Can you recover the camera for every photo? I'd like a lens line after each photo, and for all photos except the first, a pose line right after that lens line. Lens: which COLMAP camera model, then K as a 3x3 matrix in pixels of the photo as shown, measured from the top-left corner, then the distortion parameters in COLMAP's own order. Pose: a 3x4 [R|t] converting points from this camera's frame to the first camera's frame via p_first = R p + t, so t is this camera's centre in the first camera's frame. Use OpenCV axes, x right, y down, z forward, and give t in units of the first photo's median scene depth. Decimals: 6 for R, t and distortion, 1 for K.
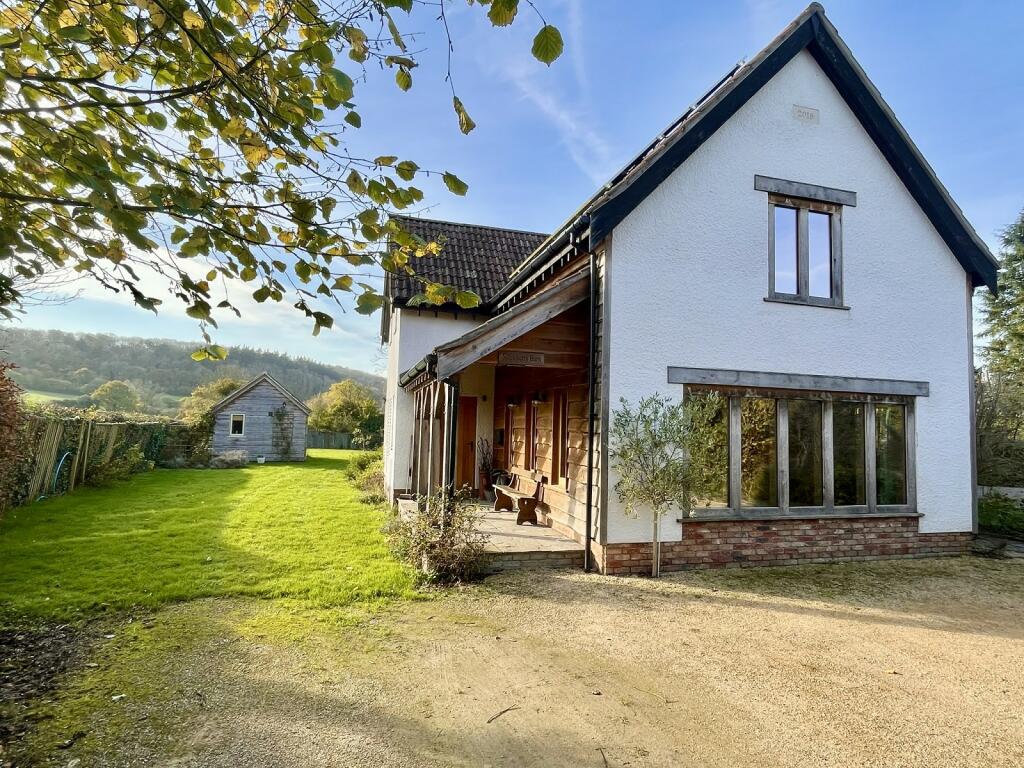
lens RADIAL K [[528.7, 0, 513.1], [0, 528.7, 384.1], [0, 0, 1]] dist [-0.020119, 0.000706]
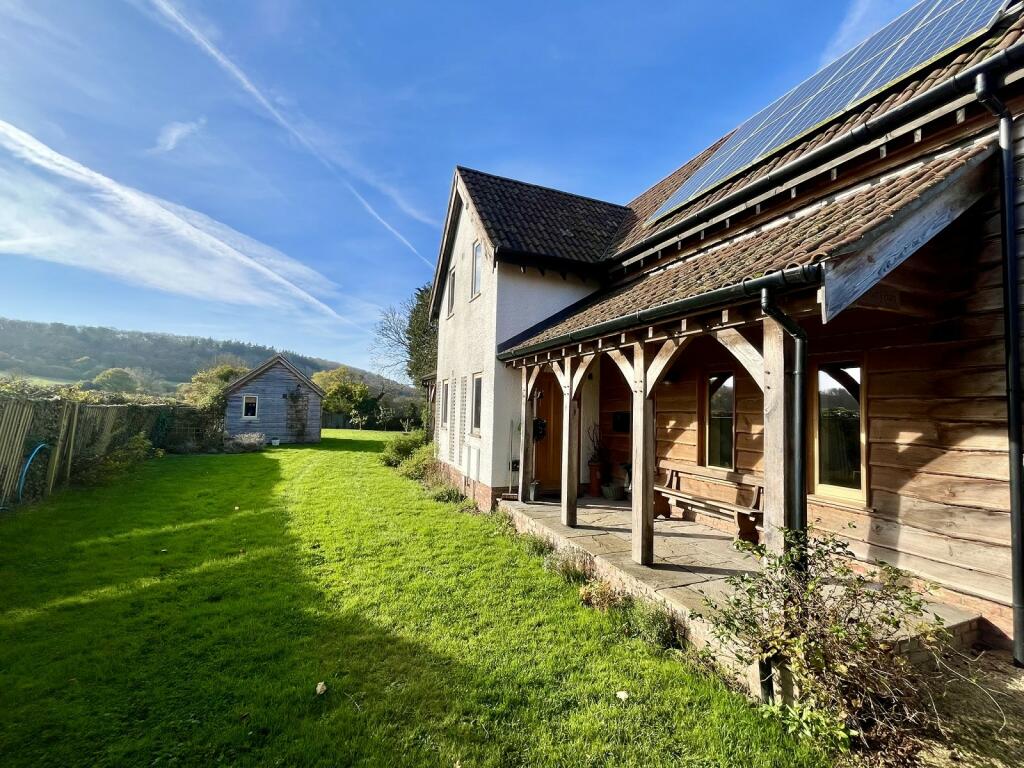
lens RADIAL K [[415.3, 0, 504.7], [0, 415.3, 382.0], [0, 0, 1]] dist [-0.007333, -0.000678]
pose [[0.994489, 0.007613, 0.104569, -0.125516], [-0.009394, 0.999819, 0.016548, 0.012597], [-0.104424, -0.017439, 0.994380, 0.168552]]
